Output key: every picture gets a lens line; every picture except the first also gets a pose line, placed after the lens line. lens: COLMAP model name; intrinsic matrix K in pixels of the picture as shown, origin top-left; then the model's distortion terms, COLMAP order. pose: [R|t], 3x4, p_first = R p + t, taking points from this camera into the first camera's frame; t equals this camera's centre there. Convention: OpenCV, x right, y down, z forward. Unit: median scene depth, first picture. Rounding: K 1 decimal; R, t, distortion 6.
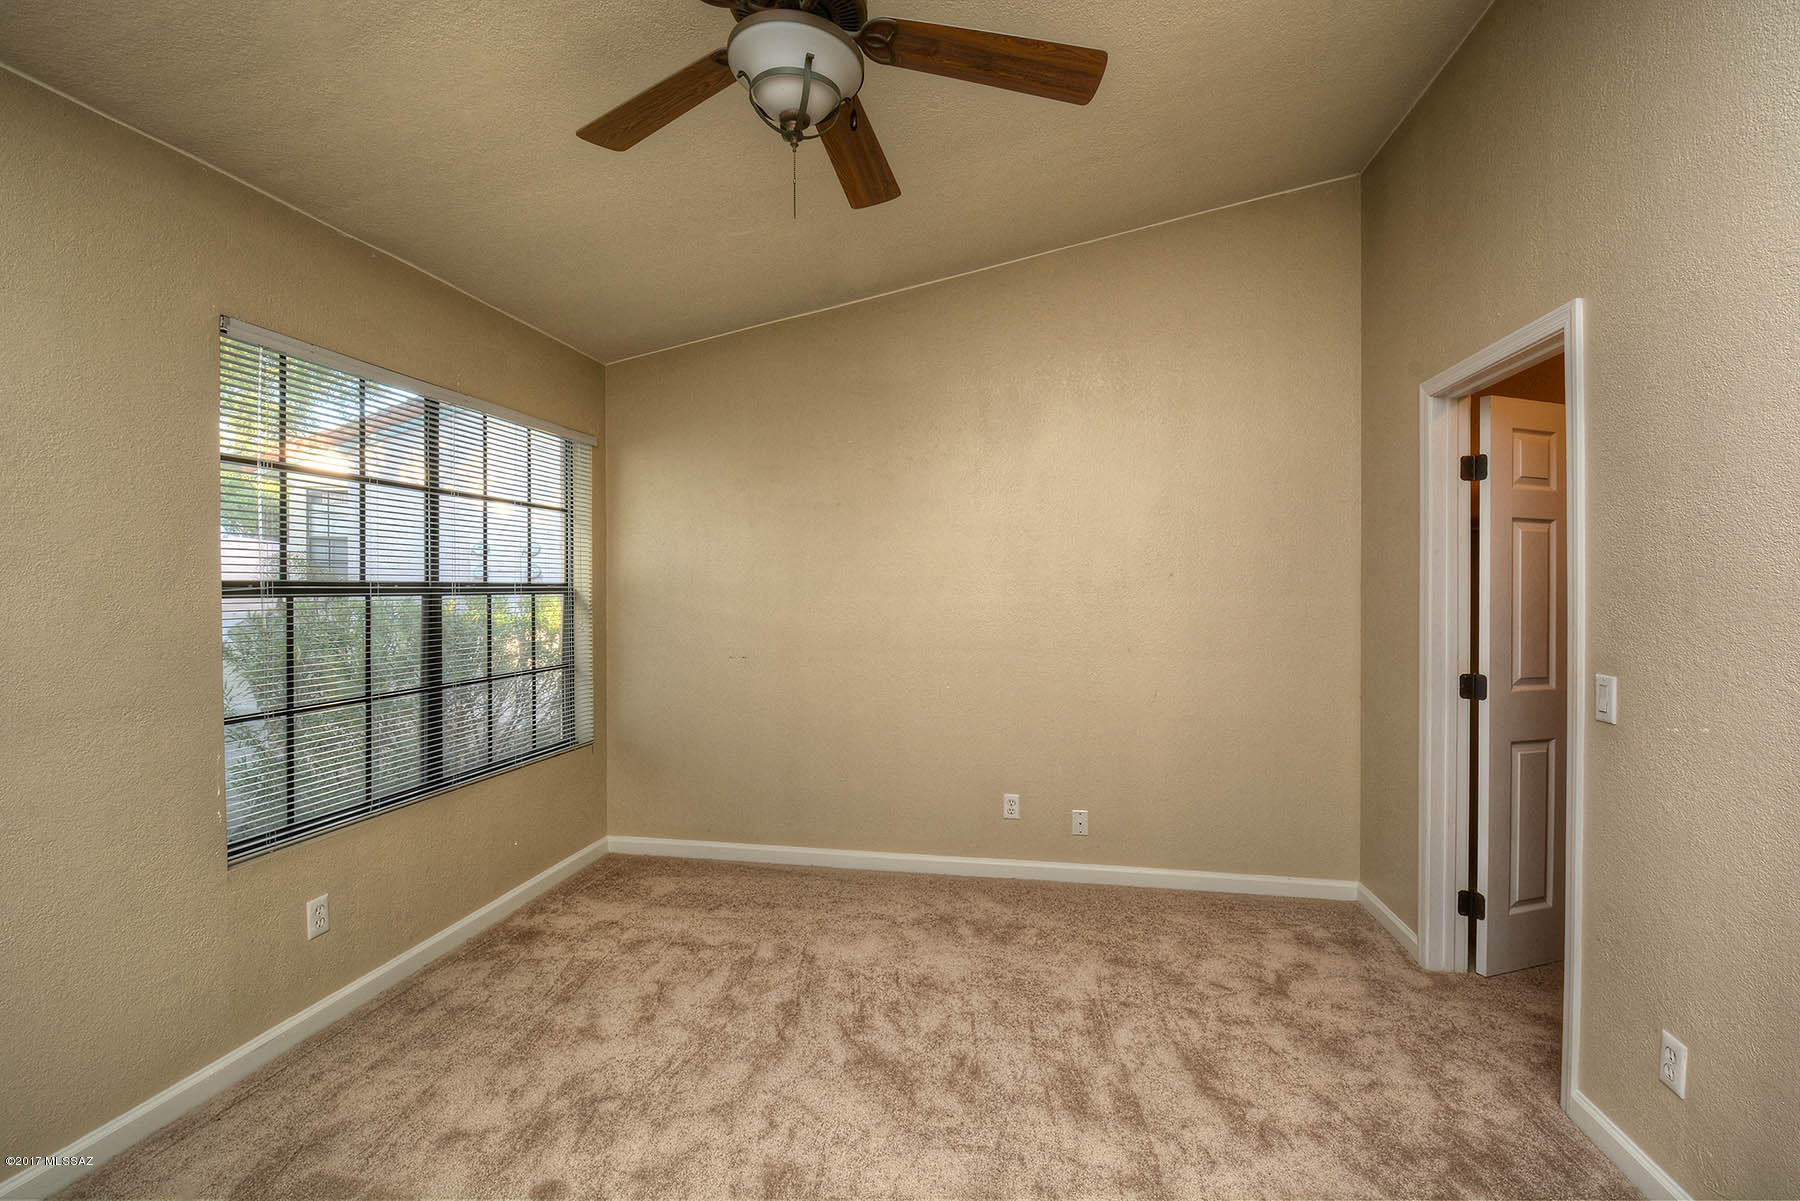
lens RADIAL K [[776.1, 0, 900.0], [0, 776.1, 600.5], [0, 0, 1]] dist [0.003342, -0.014890]
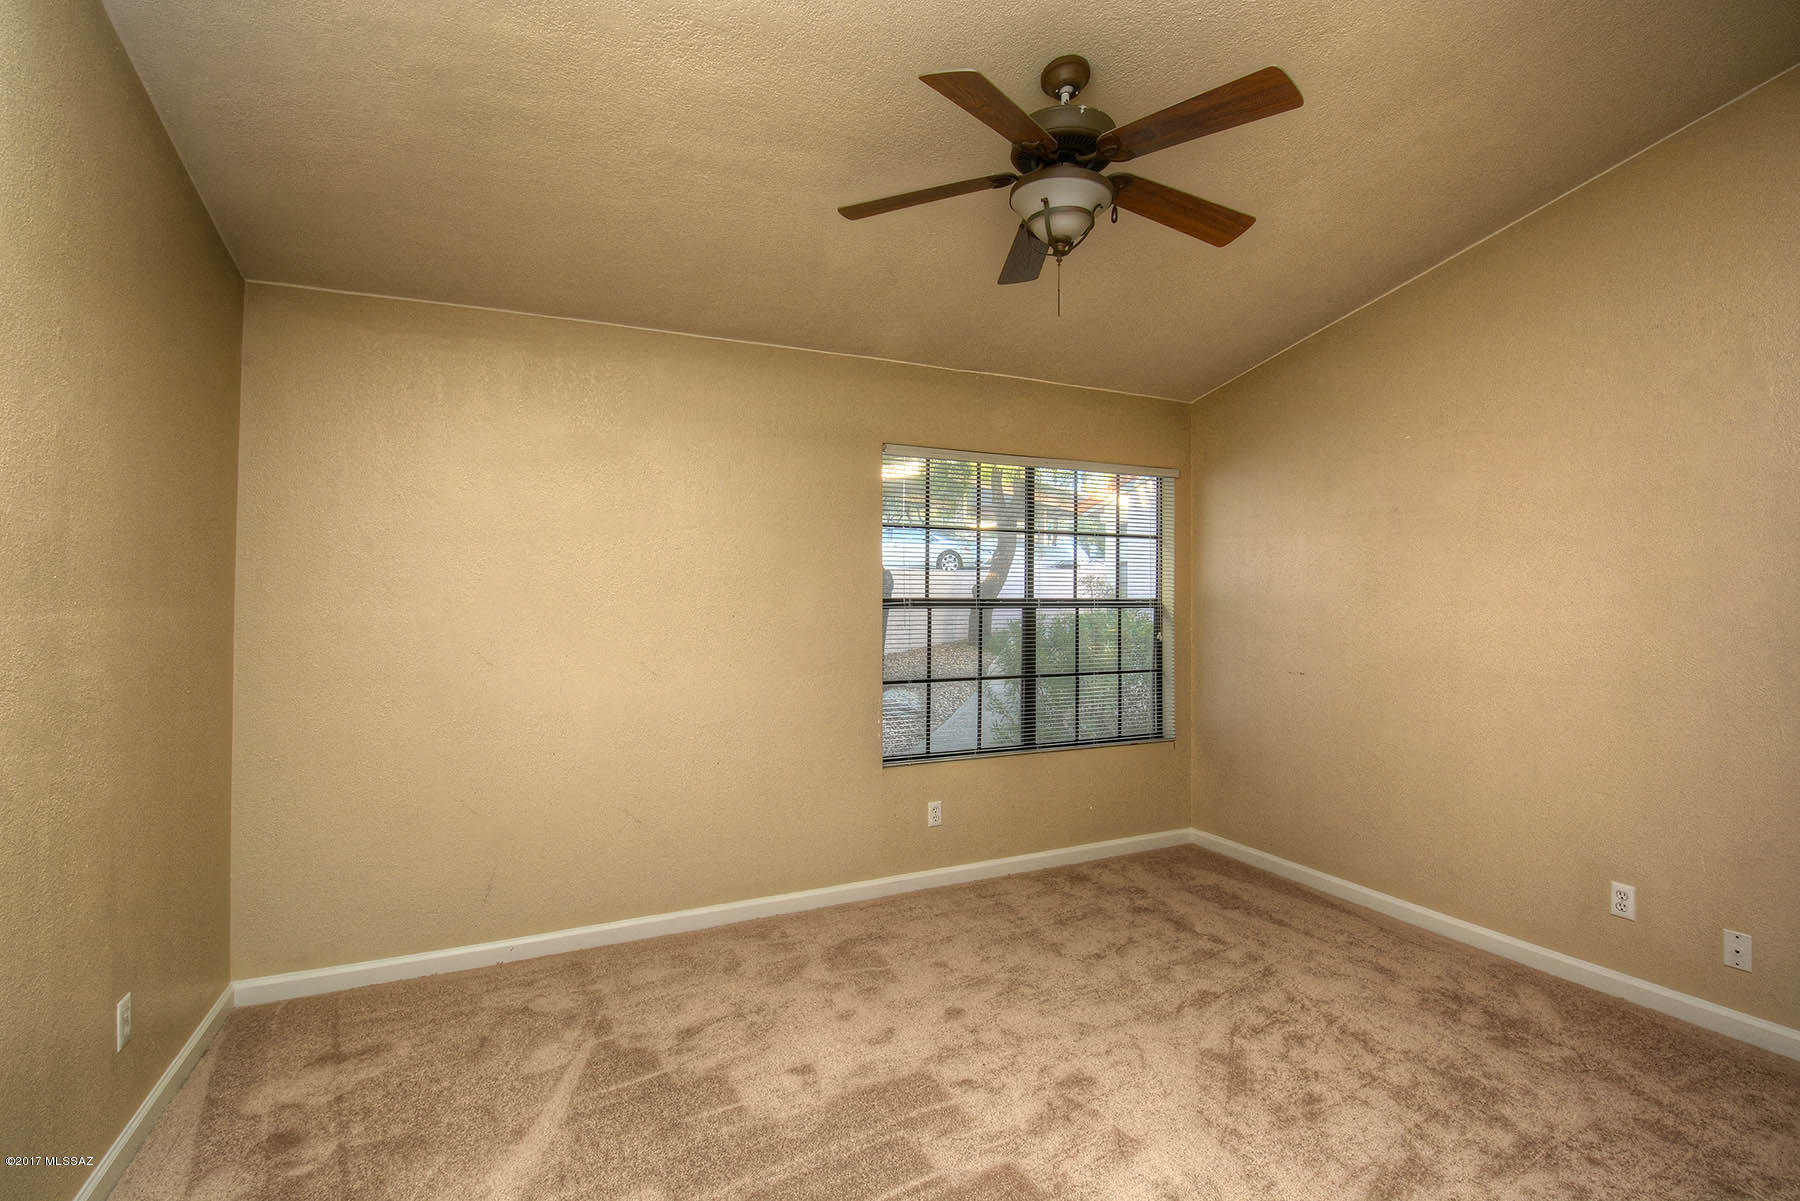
lens RADIAL K [[776.1, 0, 900.0], [0, 776.1, 600.5], [0, 0, 1]] dist [0.003342, -0.014890]
pose [[0.583613, -0.001562, -0.812031, 0.394645], [-0.015171, 0.999803, -0.012826, 0.001073], [0.811891, 0.019805, 0.583474, 0.019634]]
